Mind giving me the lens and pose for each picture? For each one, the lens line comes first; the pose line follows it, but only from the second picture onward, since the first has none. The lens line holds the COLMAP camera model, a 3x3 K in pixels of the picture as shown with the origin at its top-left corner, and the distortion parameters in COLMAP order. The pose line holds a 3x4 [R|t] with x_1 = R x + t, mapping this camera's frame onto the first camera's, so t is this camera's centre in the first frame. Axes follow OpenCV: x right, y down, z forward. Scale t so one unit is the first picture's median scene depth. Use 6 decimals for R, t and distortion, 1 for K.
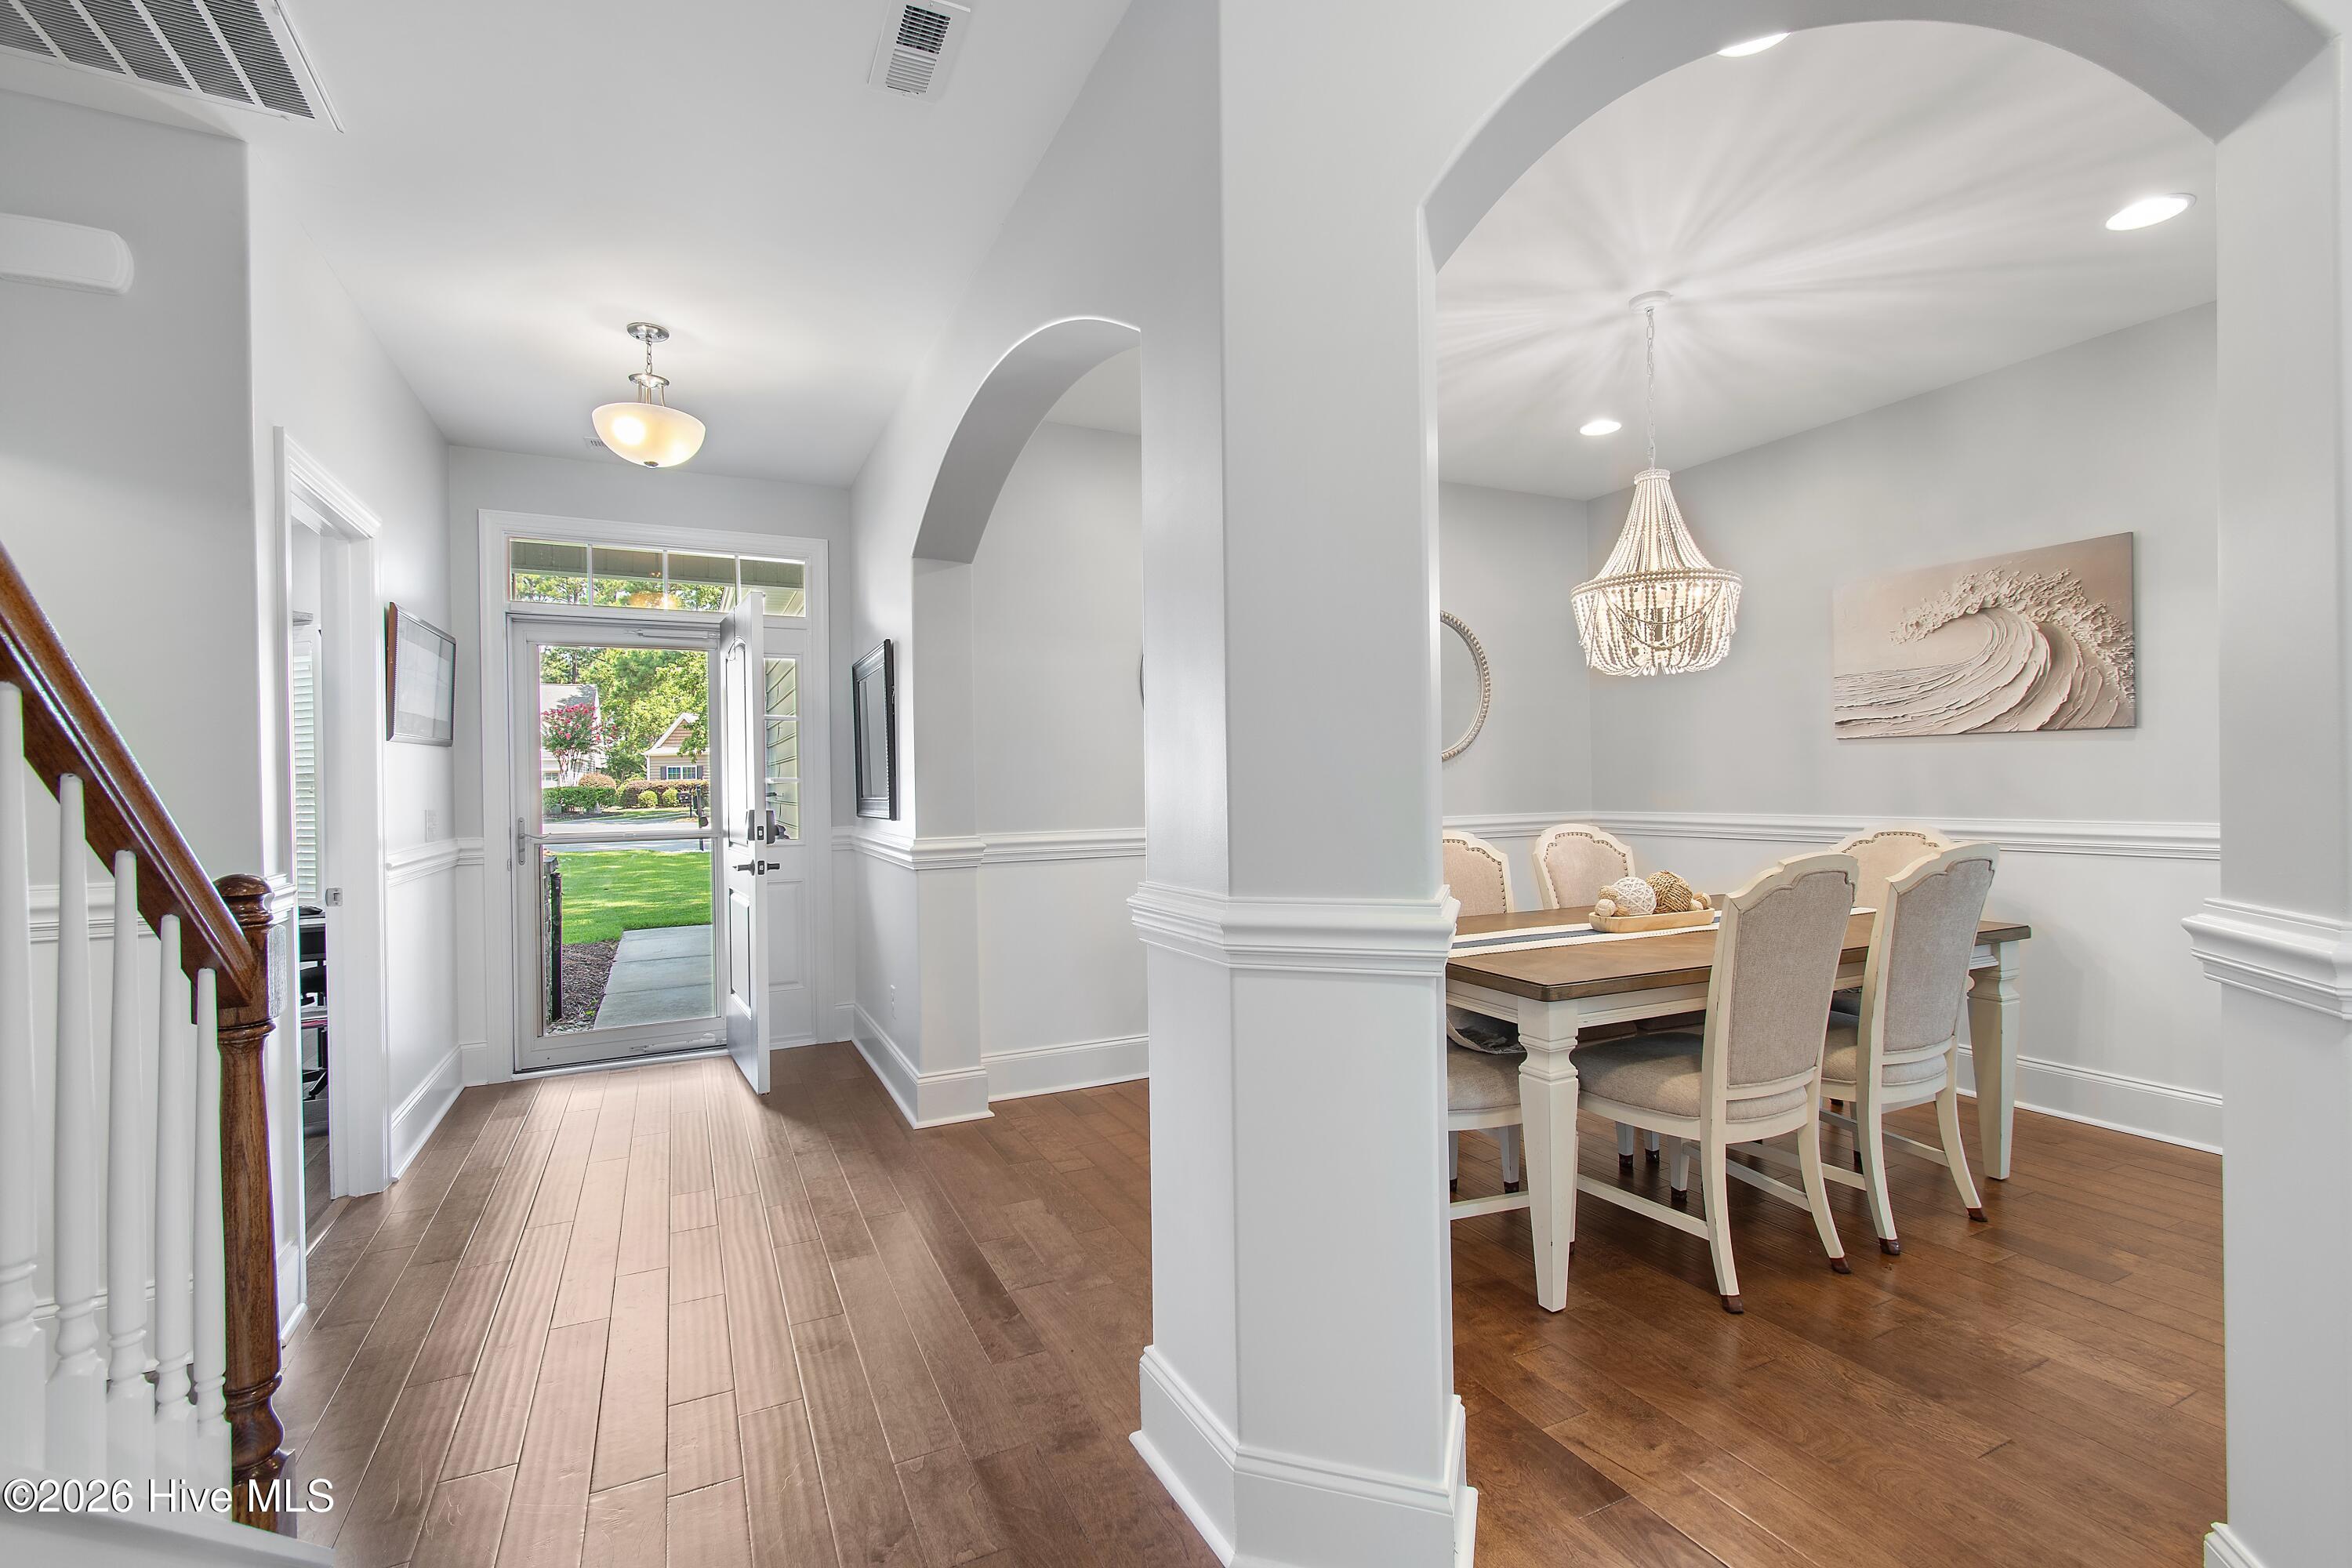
lens RADIAL K [[1038.1, 0, 1177.3], [0, 1038.1, 787.4], [0, 0, 1]] dist [0.002685, -0.001726]
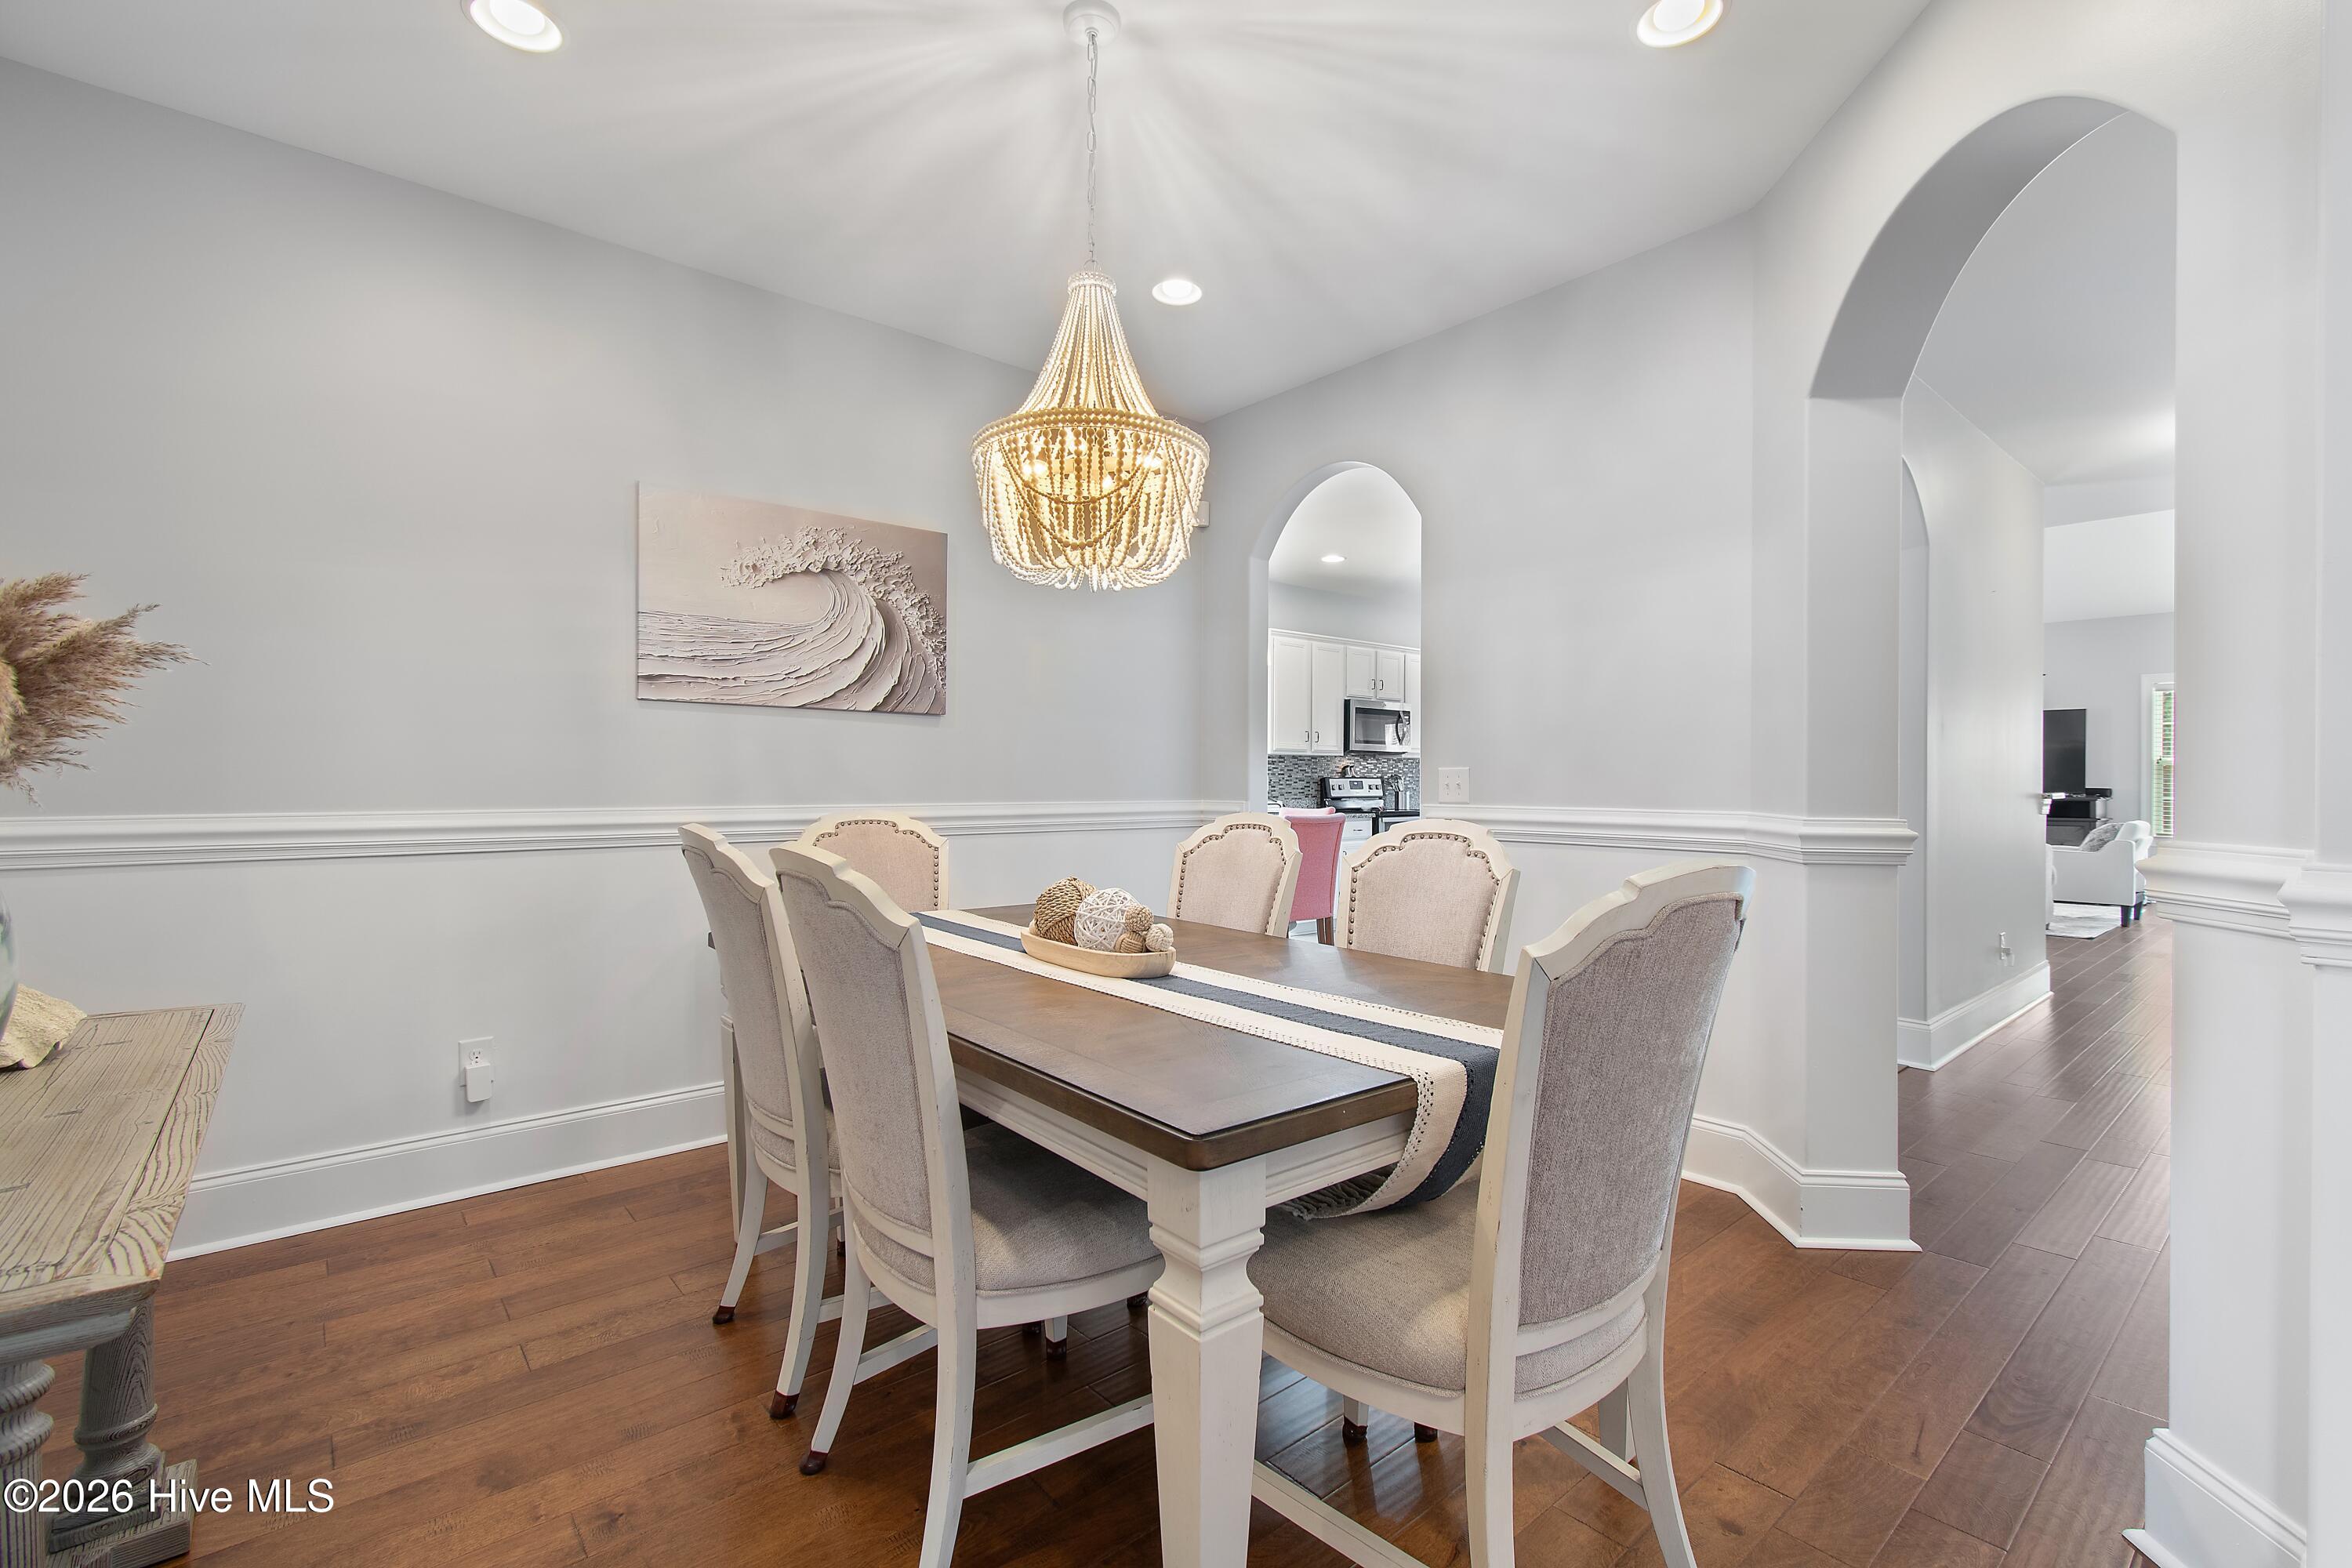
lens RADIAL K [[1038.1, 0, 1169.6], [0, 1038.1, 780.4], [0, 0, 1]] dist [0.002685, -0.001726]
pose [[-0.255444, 0.007372, 0.966796, -0.164931], [-0.001149, 0.999968, -0.007929, 0.016258], [-0.966823, -0.003137, -0.255427, 0.963733]]
